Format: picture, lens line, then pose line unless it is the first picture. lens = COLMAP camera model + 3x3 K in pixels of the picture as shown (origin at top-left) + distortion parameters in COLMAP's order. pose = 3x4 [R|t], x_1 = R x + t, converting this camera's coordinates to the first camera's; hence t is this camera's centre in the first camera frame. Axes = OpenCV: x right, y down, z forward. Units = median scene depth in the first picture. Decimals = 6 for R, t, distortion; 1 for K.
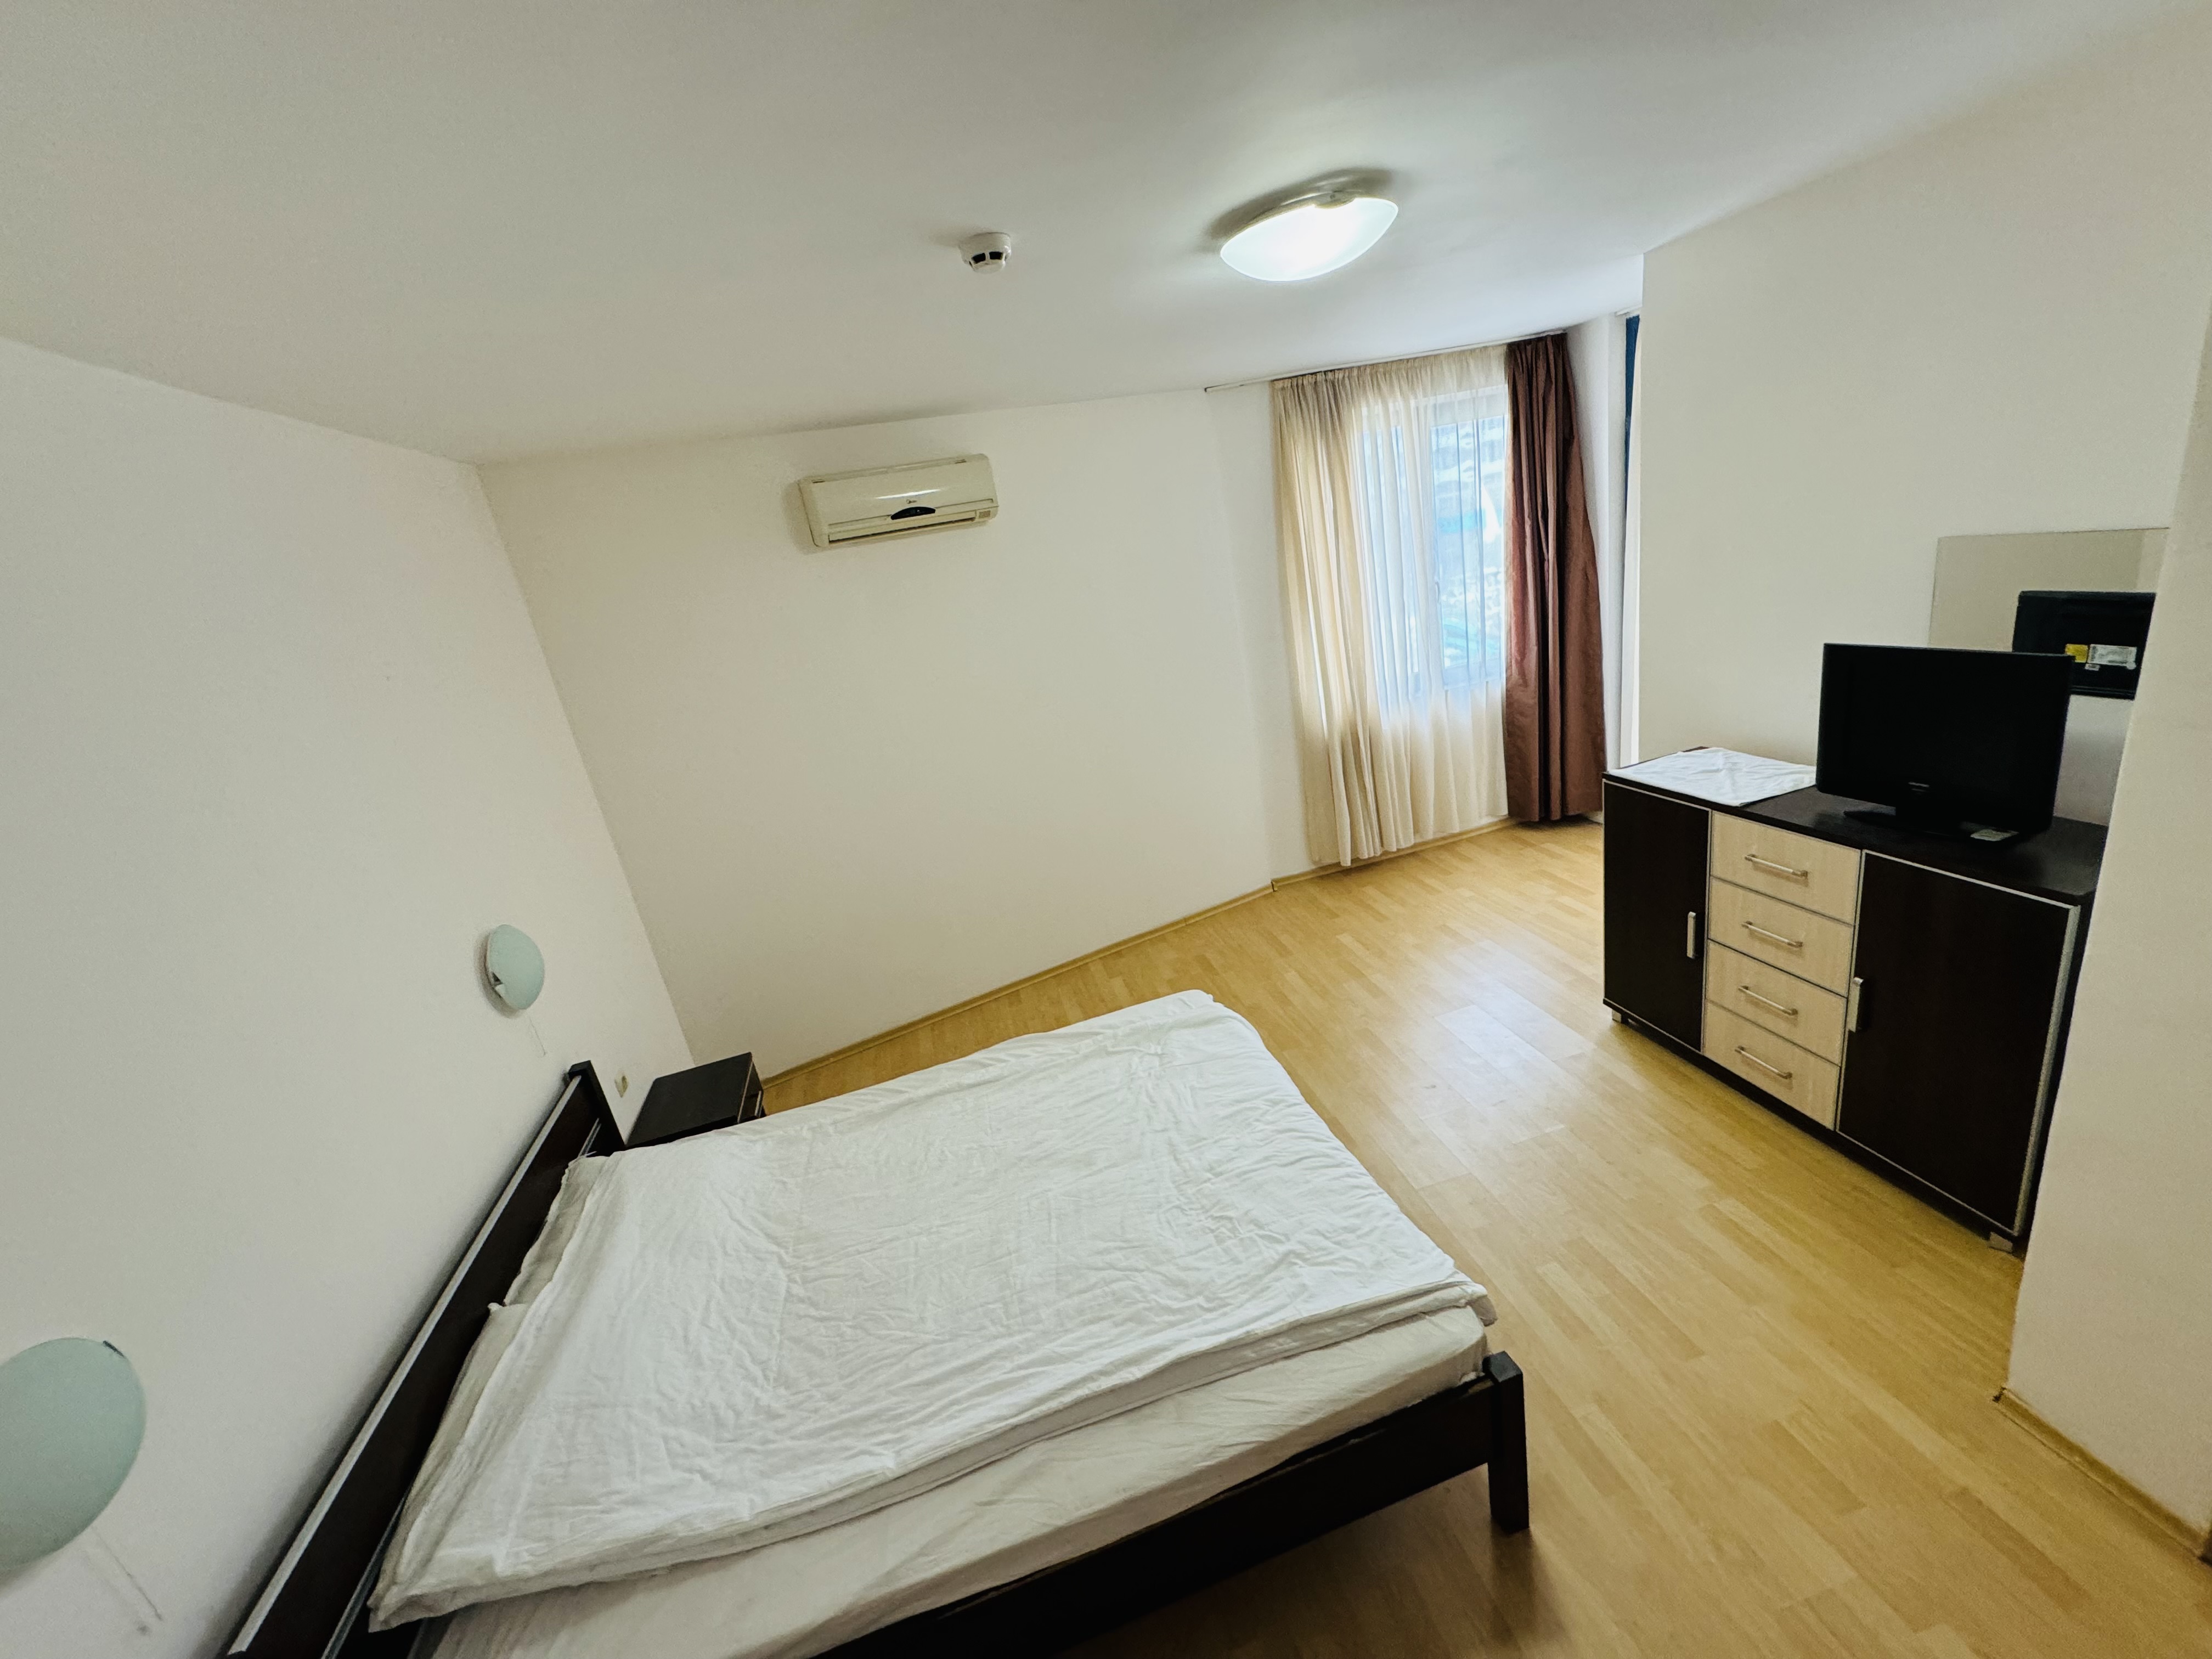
lens RADIAL K [[882.3, 0, 1111.1], [0, 882.3, 831.9], [0, 0, 1]] dist [-0.002107, 0.000025]
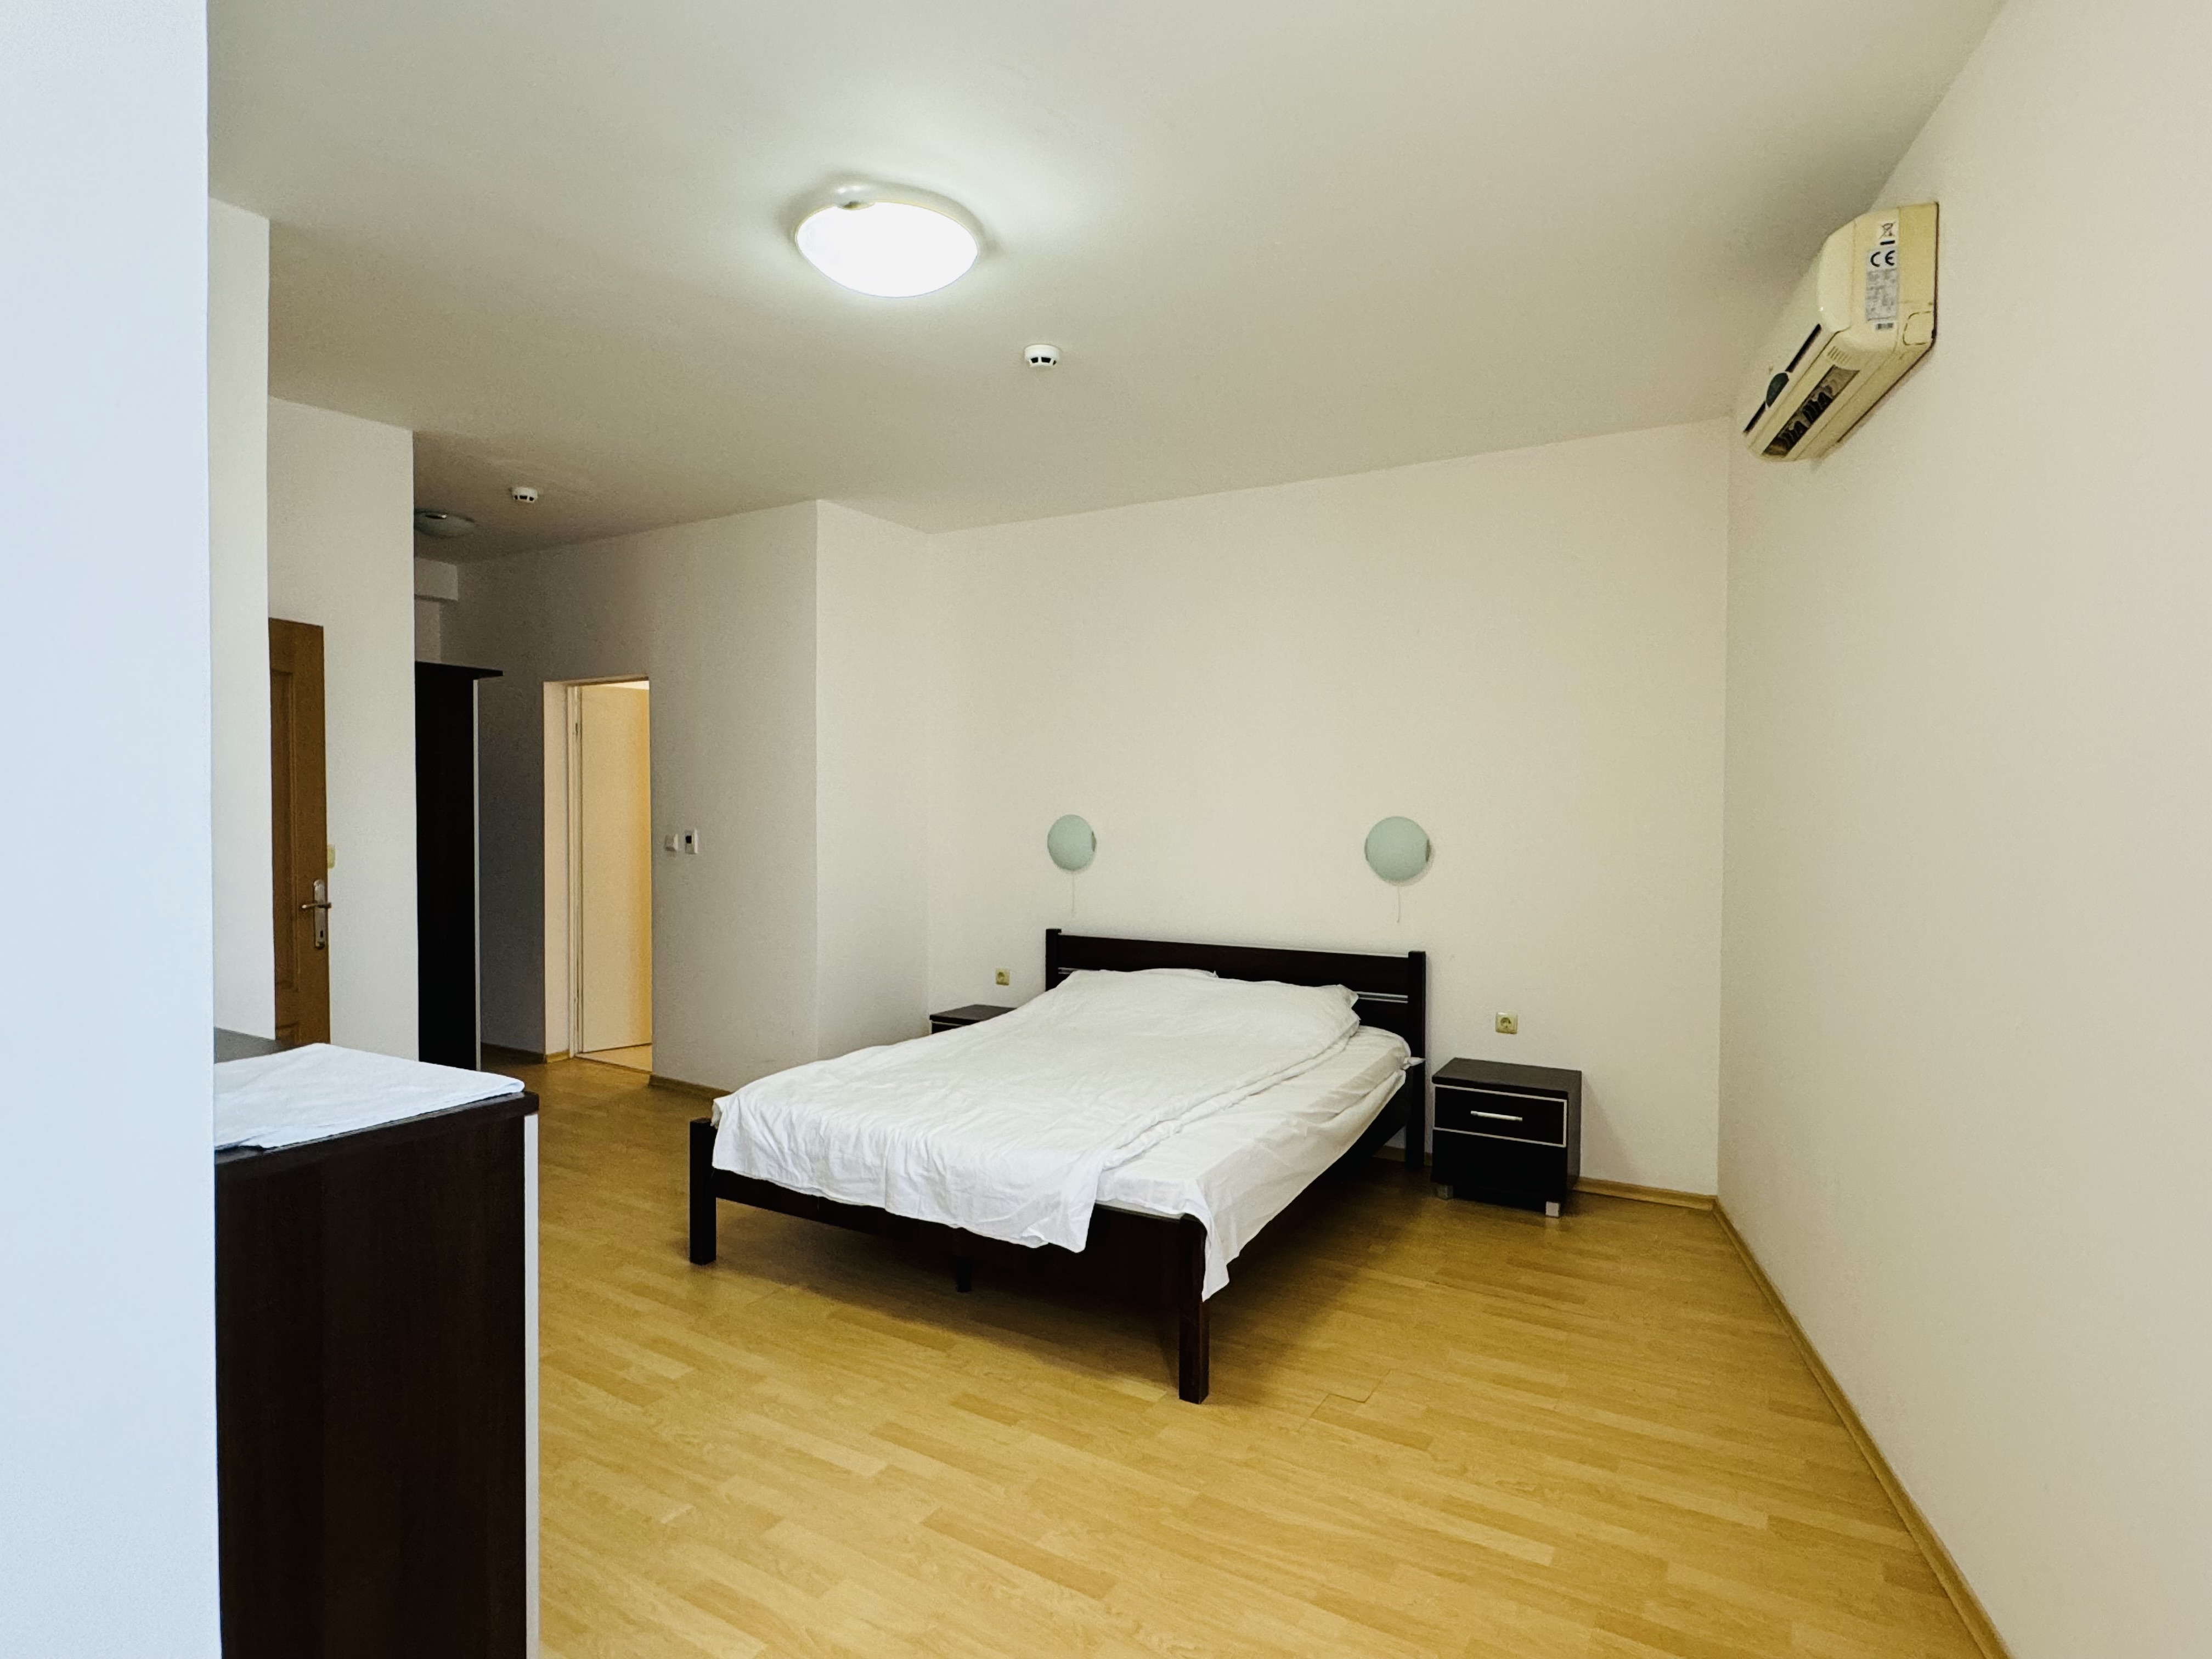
lens RADIAL K [[1145.5, 0, 1106.0], [0, 1145.5, 829.5], [0, 0, 1]] dist [0.001306, -0.000007]
pose [[-0.692921, 0.182956, -0.697415, 0.717840], [-0.112421, 0.928025, 0.355149, -0.374837], [0.712195, 0.324495, -0.622480, 1.467651]]
